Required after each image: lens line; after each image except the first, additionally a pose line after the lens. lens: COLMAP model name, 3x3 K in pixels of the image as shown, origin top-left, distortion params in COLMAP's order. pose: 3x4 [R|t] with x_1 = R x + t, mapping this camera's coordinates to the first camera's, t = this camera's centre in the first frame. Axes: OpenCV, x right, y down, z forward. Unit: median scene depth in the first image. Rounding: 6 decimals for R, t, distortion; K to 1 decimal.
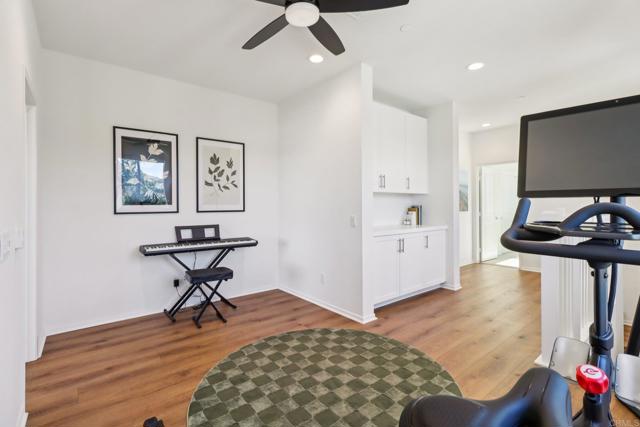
lens RADIAL K [[296.5, 0, 321.1], [0, 296.5, 201.8], [0, 0, 1]] dist [-0.000733, 0.000772]
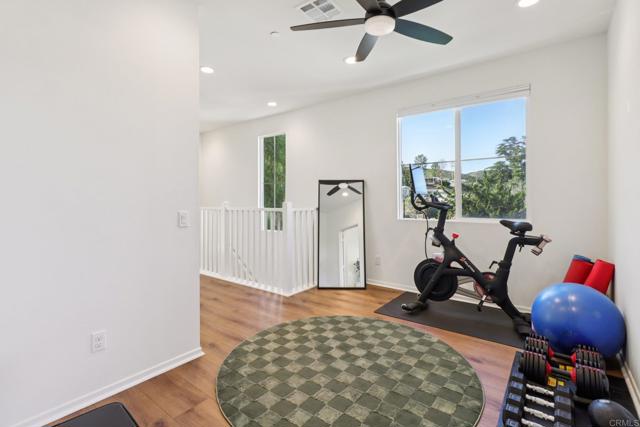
lens RADIAL K [[296.5, 0, 321.1], [0, 296.5, 201.8], [0, 0, 1]] dist [-0.000733, 0.000772]
pose [[-0.239977, 0.015566, 0.970654, -0.708783], [-0.010585, 0.999770, -0.018649, 0.036751], [-0.970721, -0.014749, -0.239757, 0.952010]]
